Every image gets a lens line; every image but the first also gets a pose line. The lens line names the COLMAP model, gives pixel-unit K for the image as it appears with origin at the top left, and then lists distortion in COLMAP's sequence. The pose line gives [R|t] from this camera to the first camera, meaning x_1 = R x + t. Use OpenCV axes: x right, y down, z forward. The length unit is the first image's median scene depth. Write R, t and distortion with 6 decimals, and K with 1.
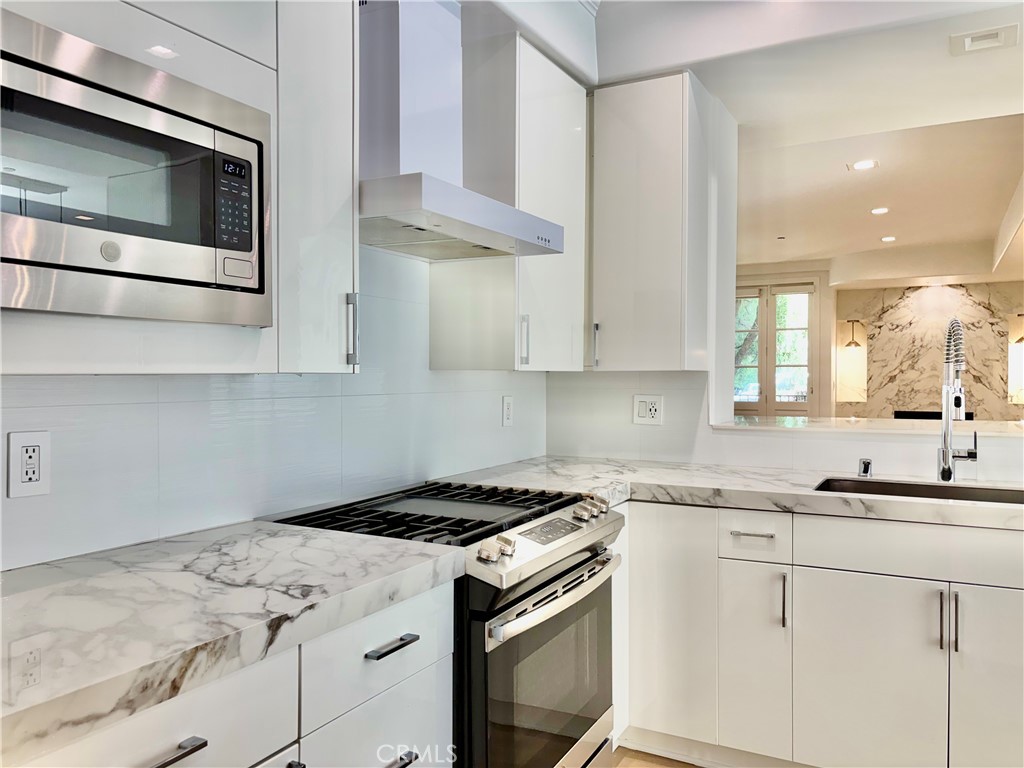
lens RADIAL K [[812.5, 0, 529.2], [0, 812.5, 386.1], [0, 0, 1]] dist [0.049670, -0.002302]
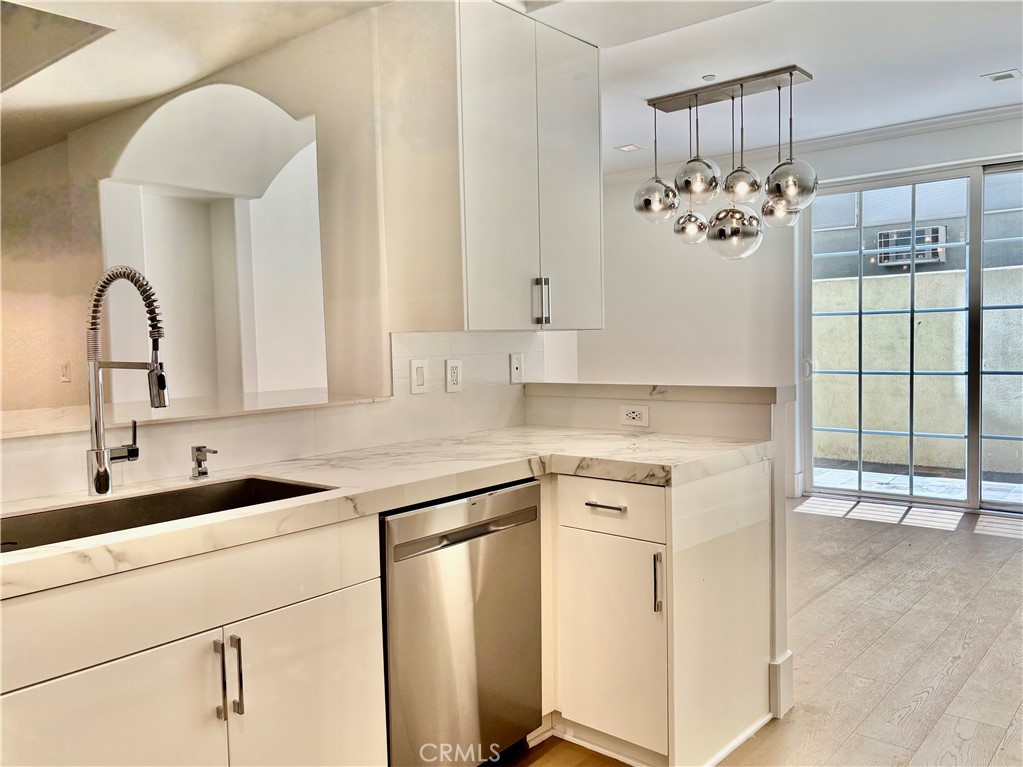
lens RADIAL K [[811.7, 0, 528.7], [0, 811.7, 385.6], [0, 0, 1]] dist [0.049670, -0.002302]
pose [[0.222799, -0.063767, 0.972777, -0.107866], [0.037852, 0.997672, 0.056729, -0.006100], [-0.974129, 0.024182, 0.224694, 0.478373]]
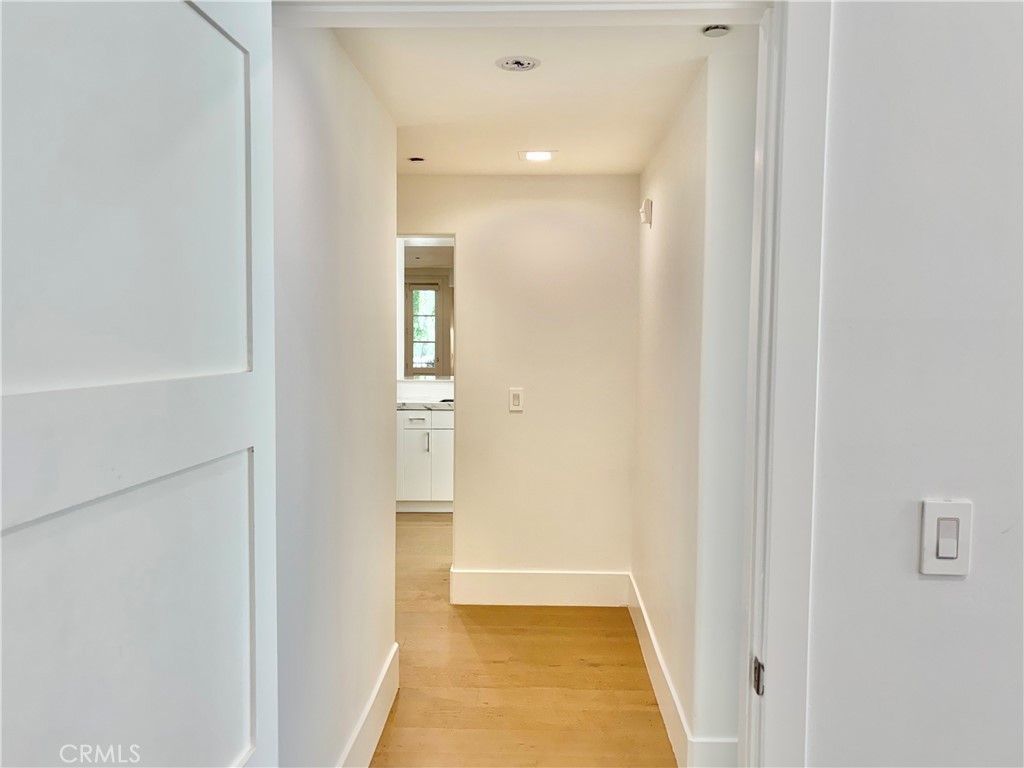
lens RADIAL K [[812.5, 0, 529.2], [0, 812.5, 386.1], [0, 0, 1]] dist [0.049670, -0.002302]
pose [[0.902682, -0.019405, 0.429870, -0.493184], [0.001126, 0.999086, 0.042736, -0.035370], [-0.430306, -0.038093, 0.901879, -1.426123]]
